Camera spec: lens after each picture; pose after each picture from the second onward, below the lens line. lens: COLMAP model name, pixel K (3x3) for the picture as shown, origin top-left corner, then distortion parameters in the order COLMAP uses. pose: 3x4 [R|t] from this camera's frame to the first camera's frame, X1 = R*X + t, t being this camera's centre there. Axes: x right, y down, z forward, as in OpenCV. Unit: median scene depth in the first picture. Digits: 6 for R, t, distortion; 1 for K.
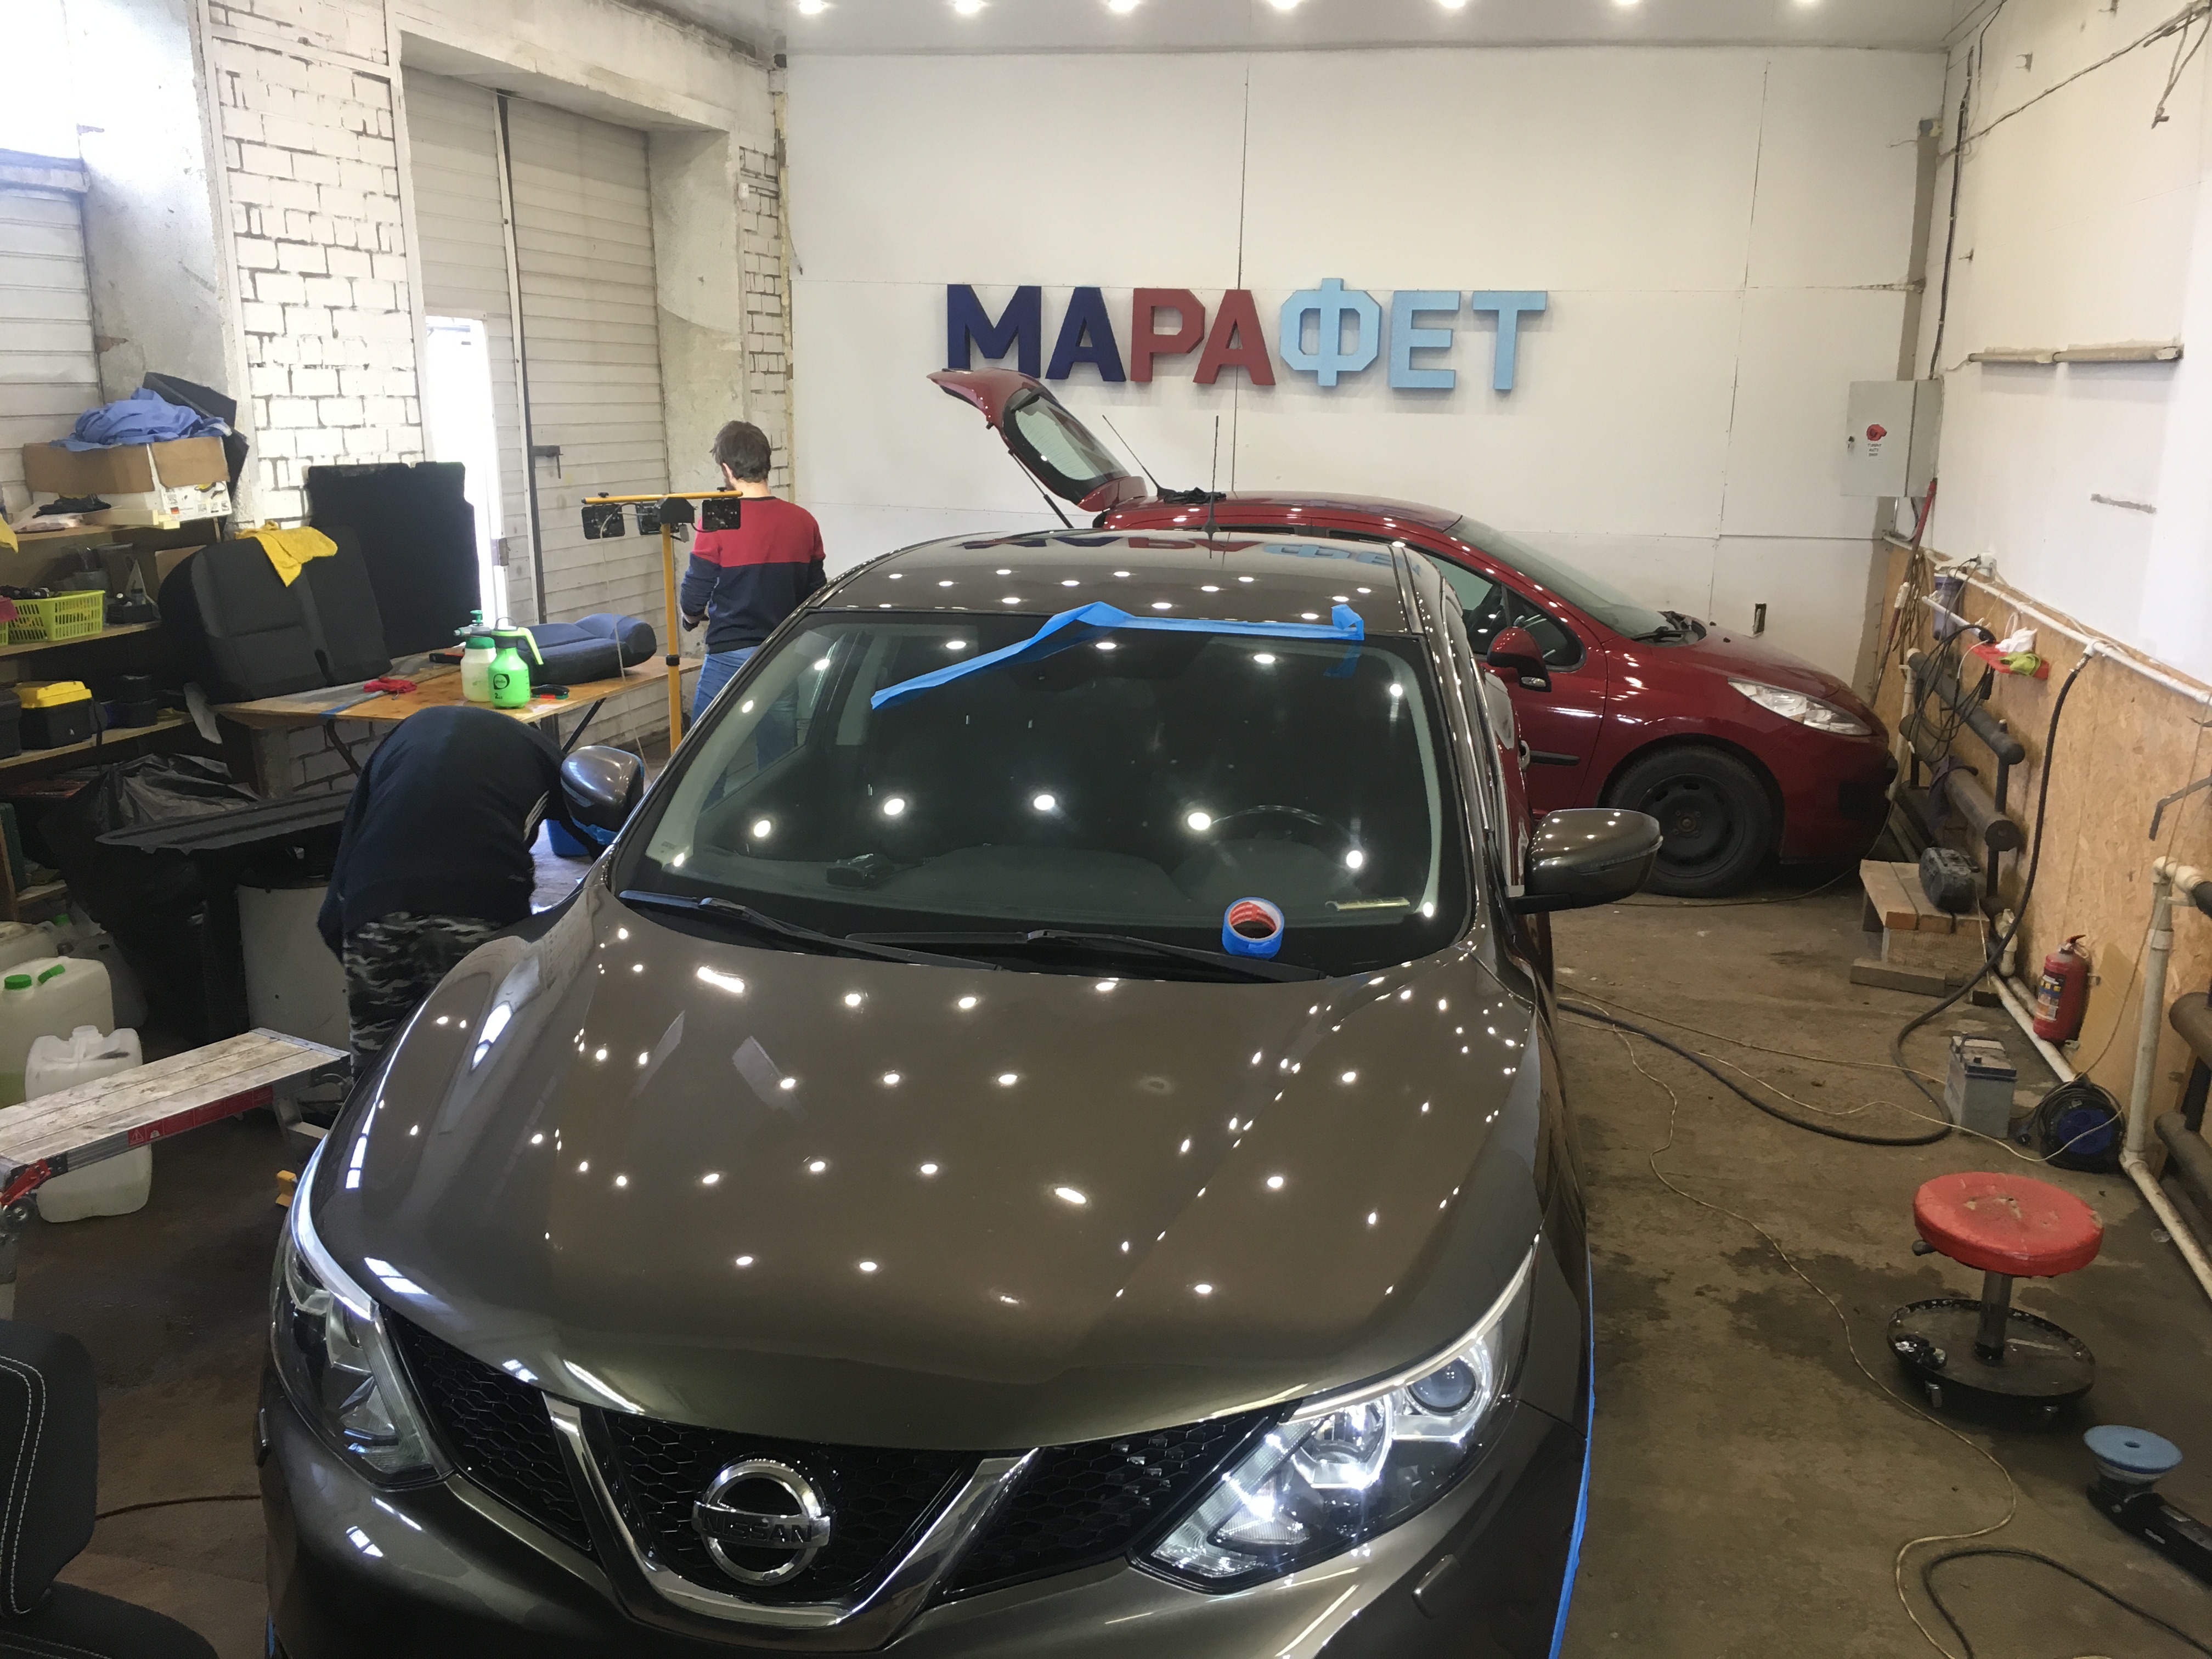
lens RADIAL K [[1868.6, 0, 1109.0], [0, 1868.6, 849.2], [0, 0, 1]] dist [0.054527, -0.074776]
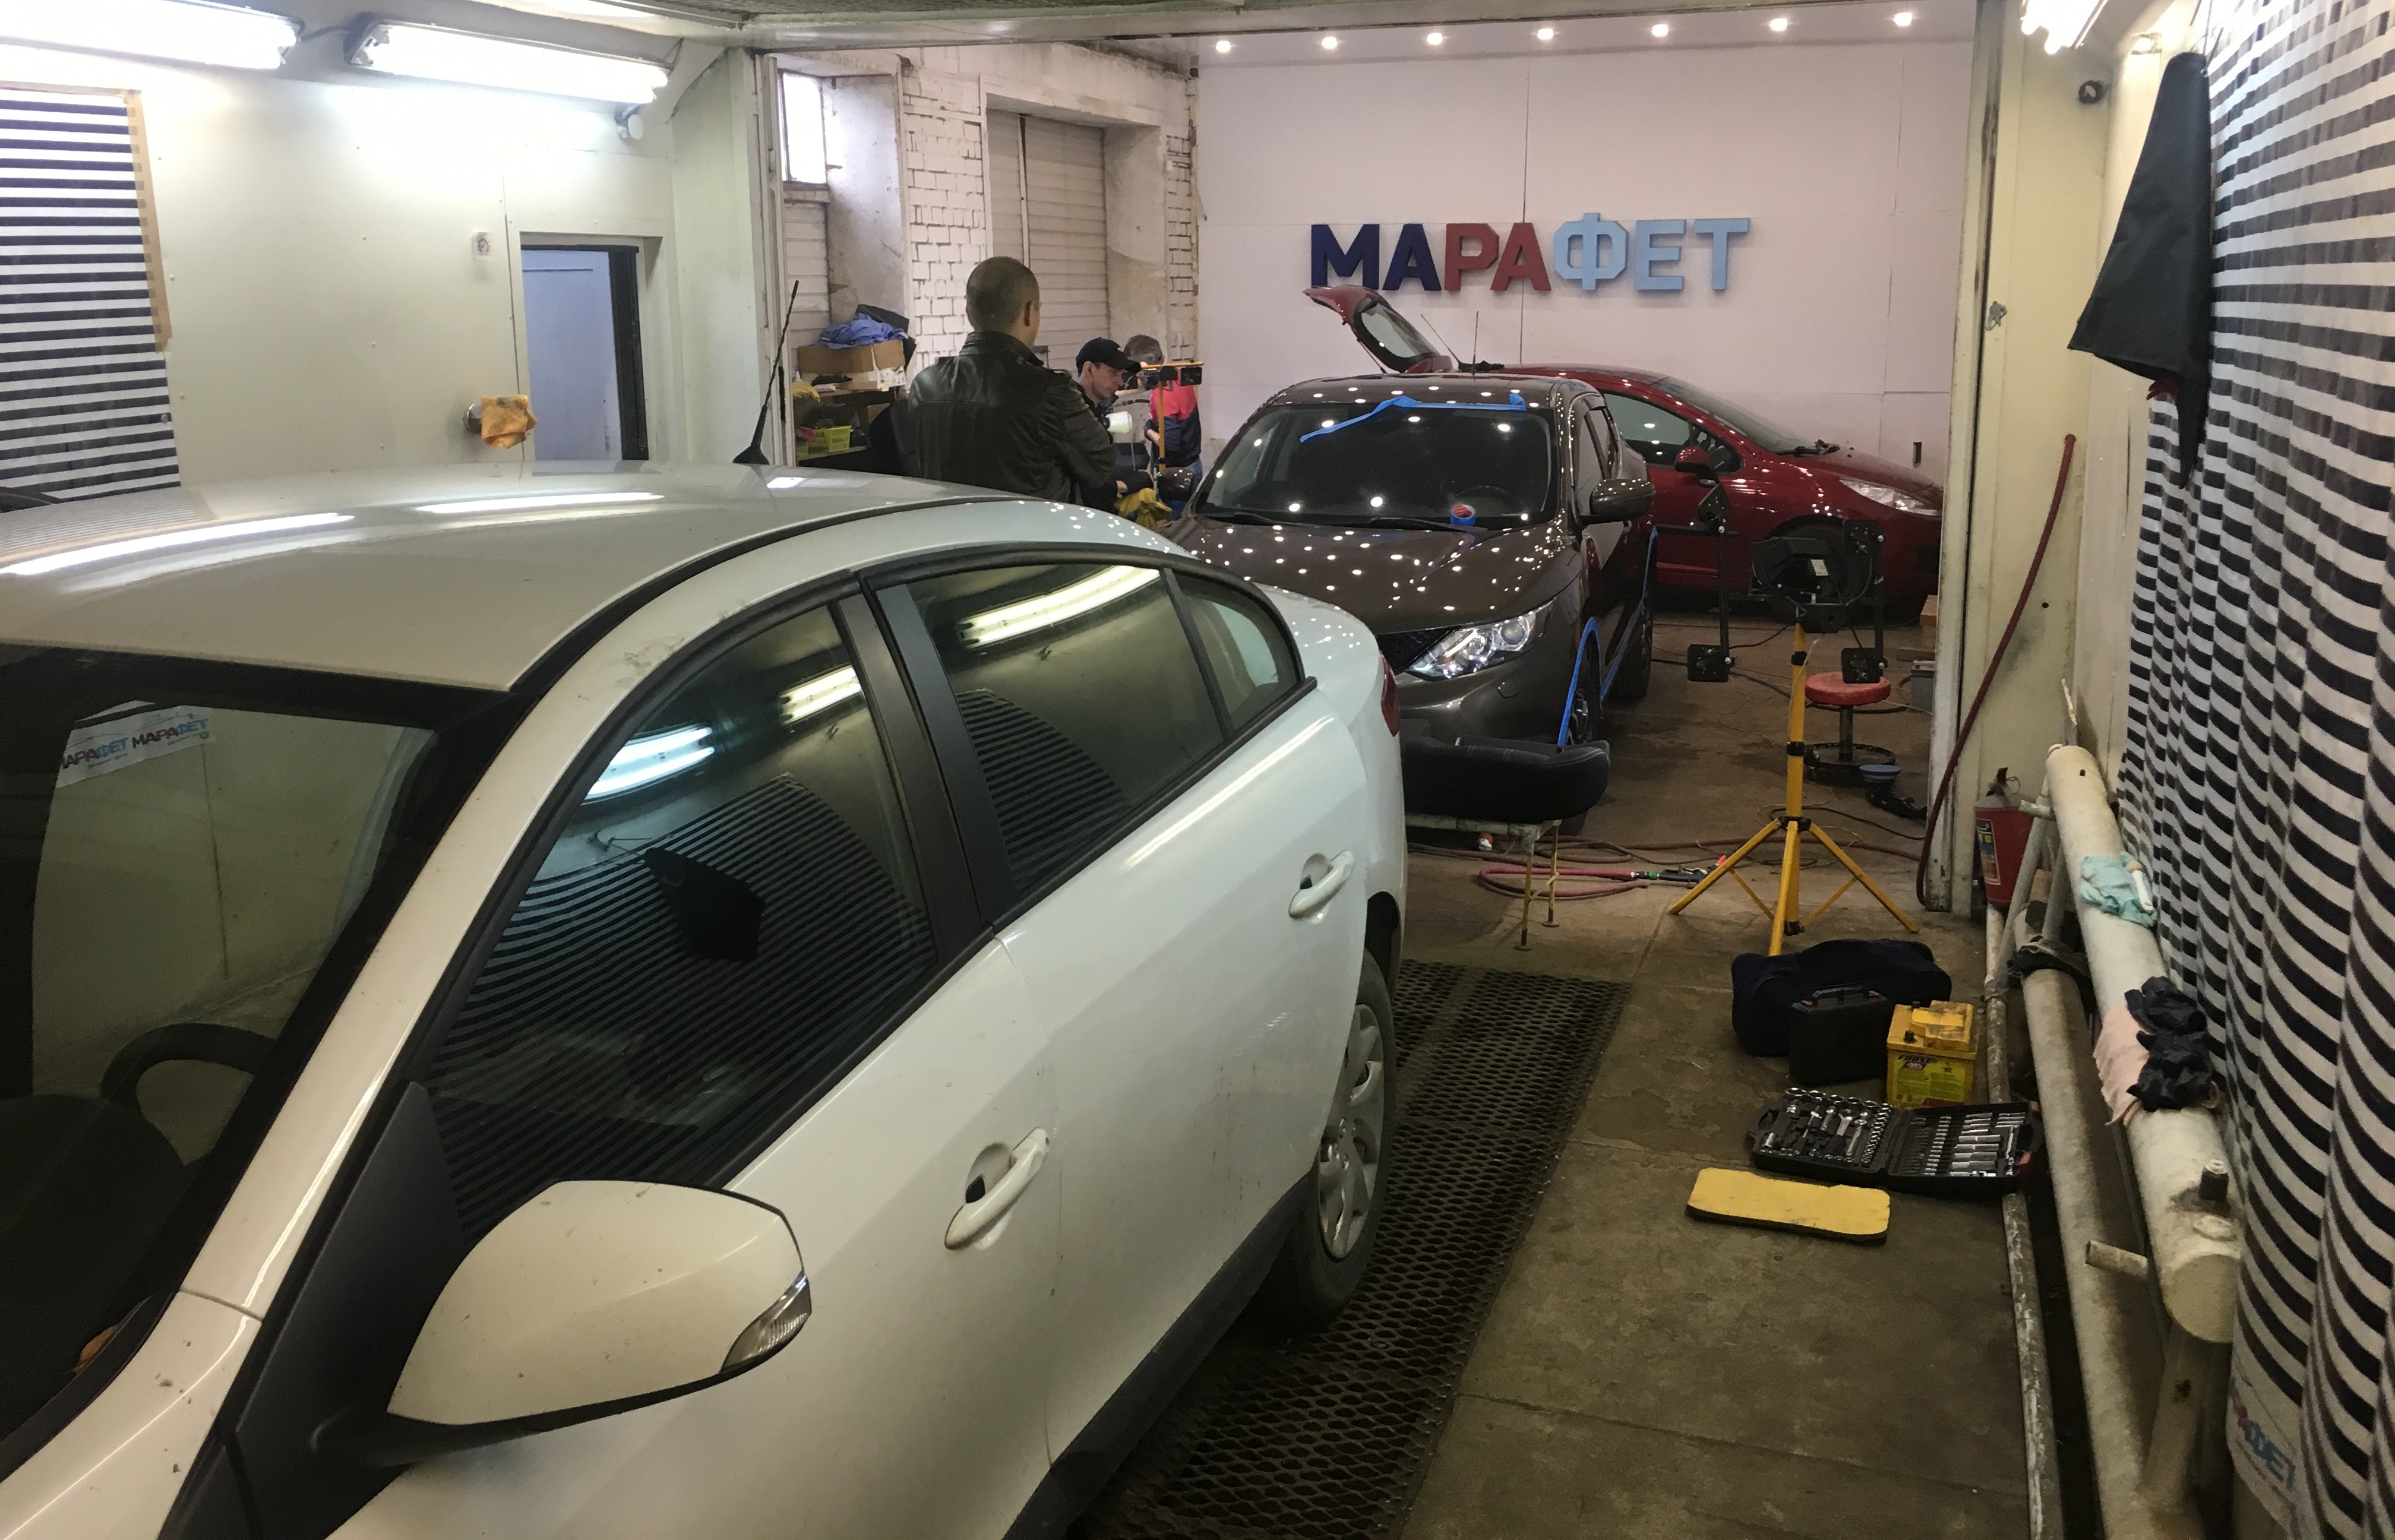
lens RADIAL K [[2325.0, 0, 1186.9], [0, 2325.0, 760.6], [0, 0, 1]] dist [0.008224, 0.000000]
pose [[0.992645, -0.002243, -0.121042, 0.030384], [-0.003027, 0.999056, -0.043330, 0.174193], [0.121025, 0.043378, 0.991701, -0.718852]]
